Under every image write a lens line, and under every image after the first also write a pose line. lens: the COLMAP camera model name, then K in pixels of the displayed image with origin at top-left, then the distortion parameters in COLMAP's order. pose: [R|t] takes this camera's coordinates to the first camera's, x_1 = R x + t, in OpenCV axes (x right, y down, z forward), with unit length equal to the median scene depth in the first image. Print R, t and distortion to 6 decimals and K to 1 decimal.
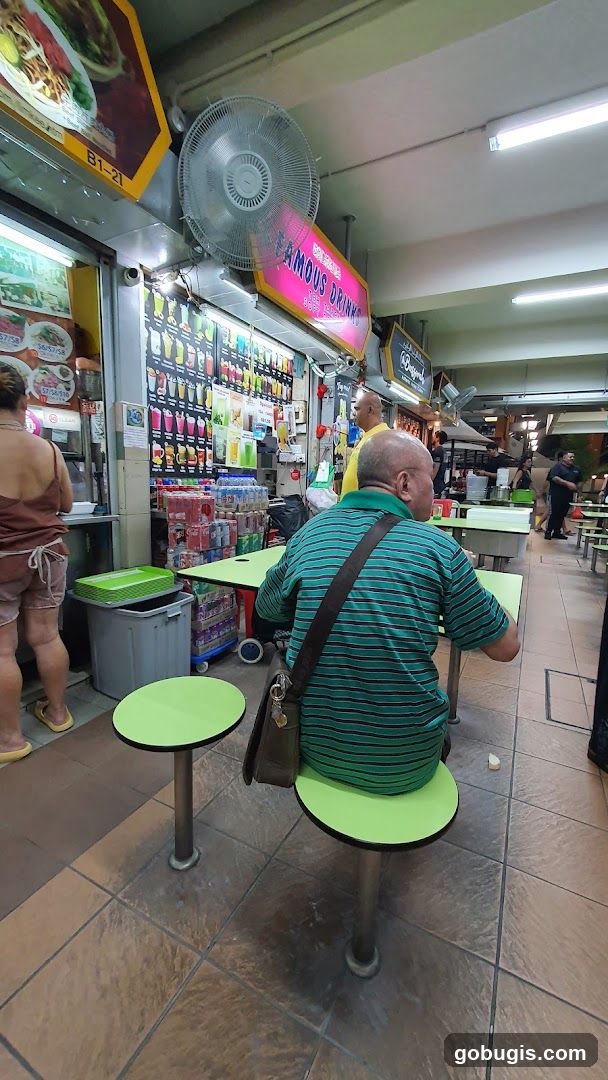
lens RADIAL K [[436.6, 0, 308.1], [0, 436.6, 539.1], [0, 0, 1]] dist [0.000649, 0.000049]
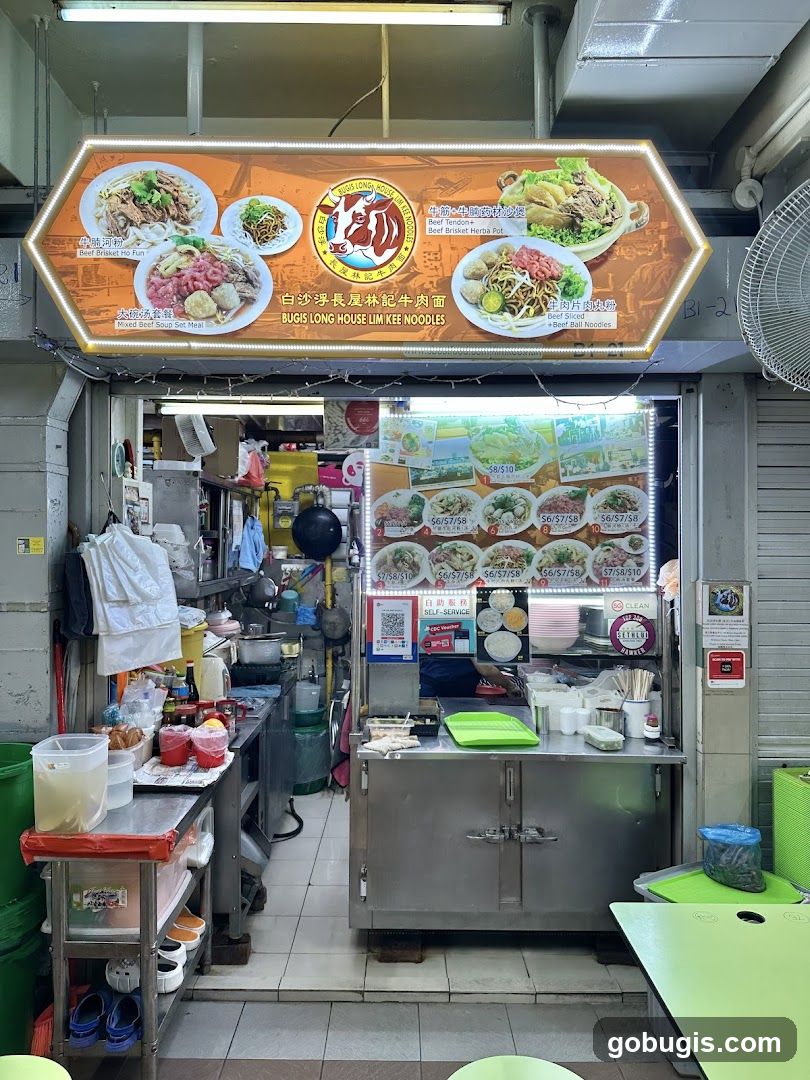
lens RADIAL K [[753.9, 0, 397.0], [0, 753.9, 543.7], [0, 0, 1]] dist [0.139808, -0.278170]
pose [[0.461303, -0.027953, -0.886802, 0.324333], [-0.117981, 0.988695, -0.092537, -0.171818], [0.879364, 0.147313, 0.452790, 0.046208]]
